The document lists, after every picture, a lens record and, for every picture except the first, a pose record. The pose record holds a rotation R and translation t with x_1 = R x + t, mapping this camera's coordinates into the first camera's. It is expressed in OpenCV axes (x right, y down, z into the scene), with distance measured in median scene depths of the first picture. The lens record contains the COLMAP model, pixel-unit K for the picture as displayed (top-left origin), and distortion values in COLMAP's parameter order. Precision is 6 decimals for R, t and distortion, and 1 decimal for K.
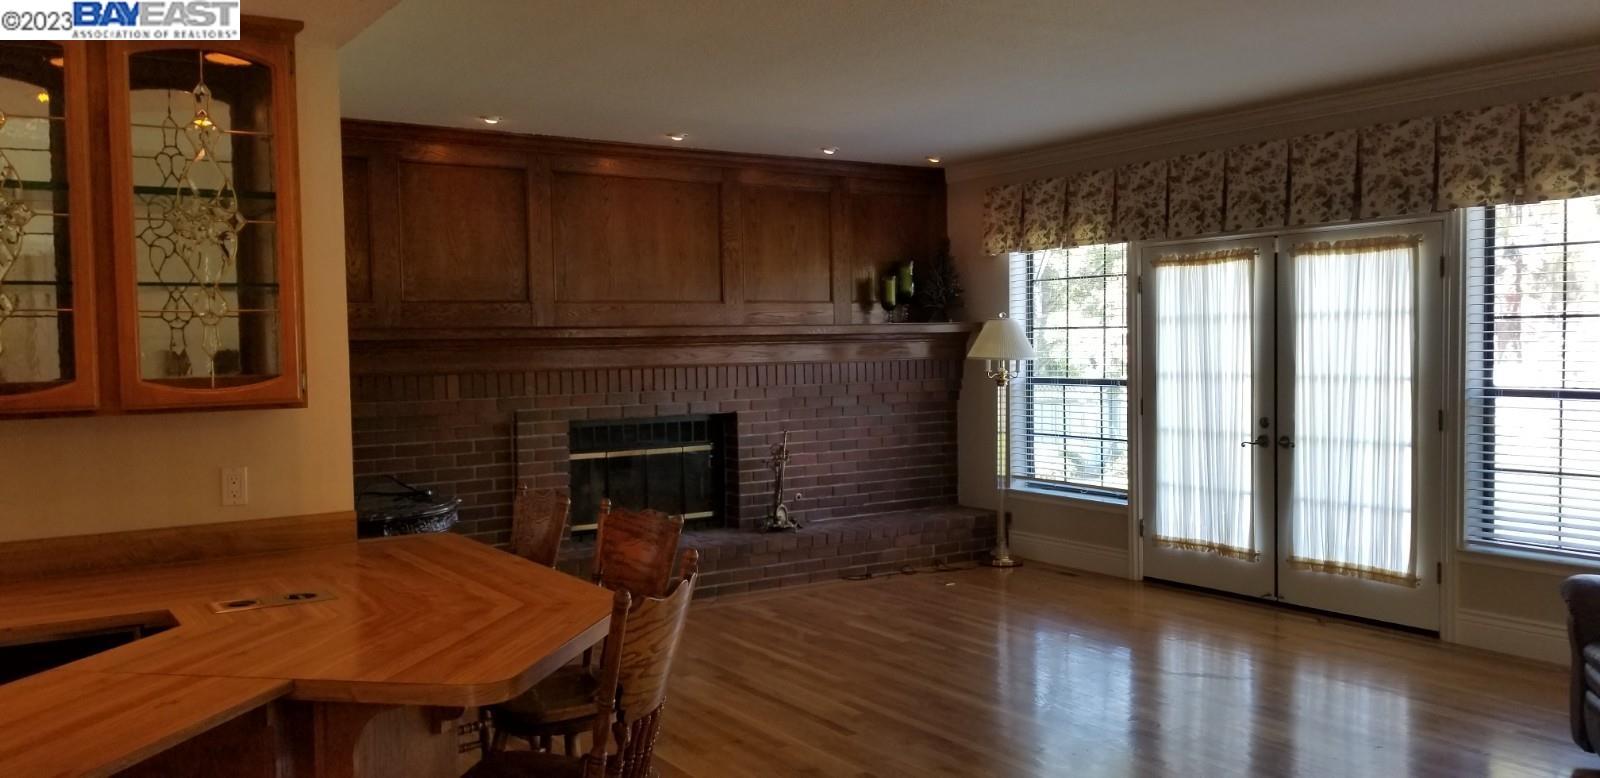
lens RADIAL K [[1227.3, 0, 796.2], [0, 1227.3, 394.5], [0, 0, 1]] dist [0.012456, -0.080441]
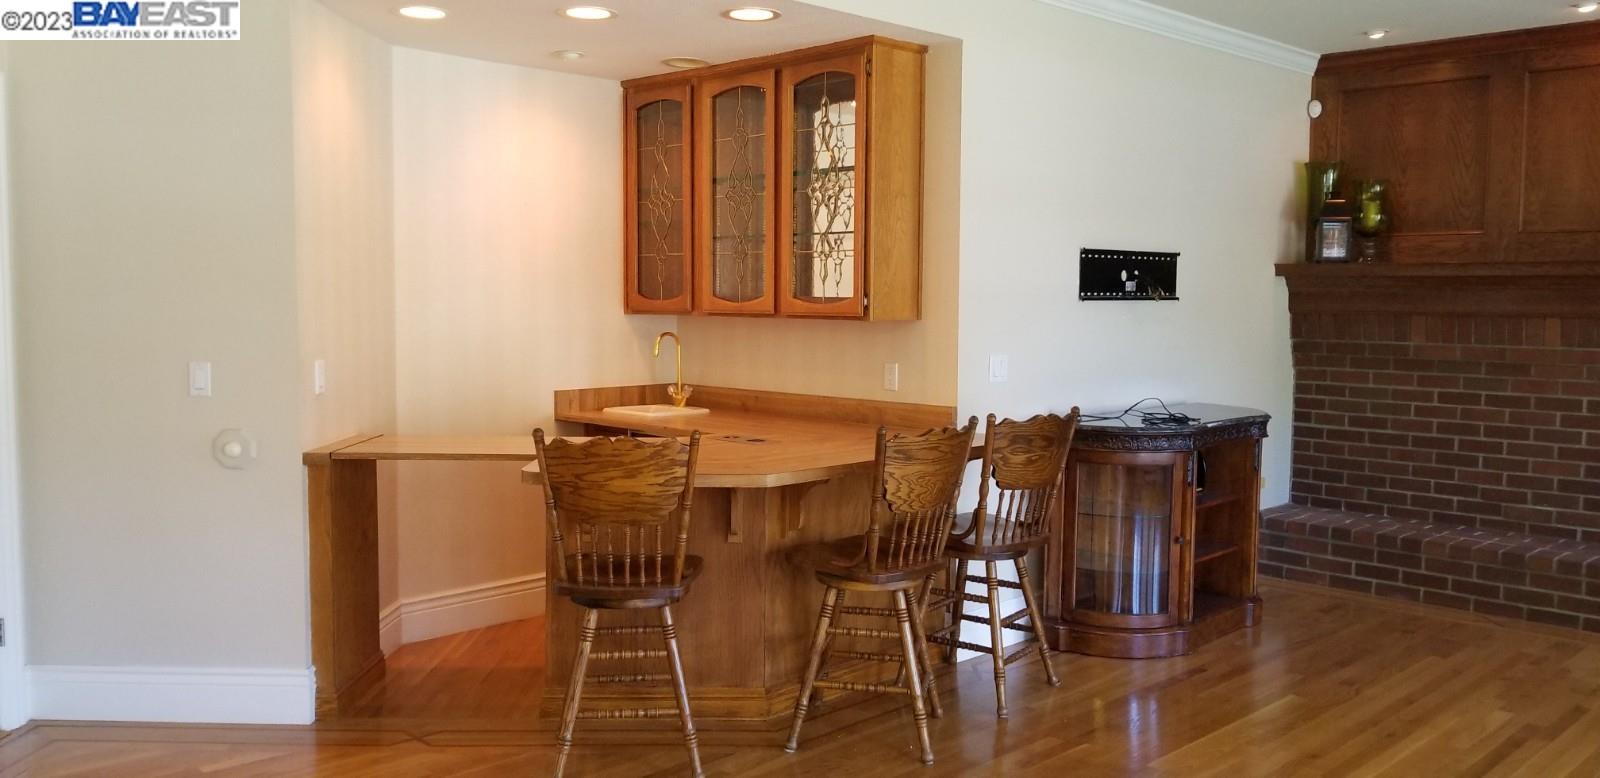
lens RADIAL K [[1265.7, 0, 795.2], [0, 1265.7, 383.0], [0, 0, 1]] dist [-0.019776, -0.000449]
pose [[0.153979, 0.094734, -0.983522, 0.192869], [-0.050305, 0.994854, 0.087949, -0.008251], [0.986793, 0.035934, 0.157953, 0.133317]]
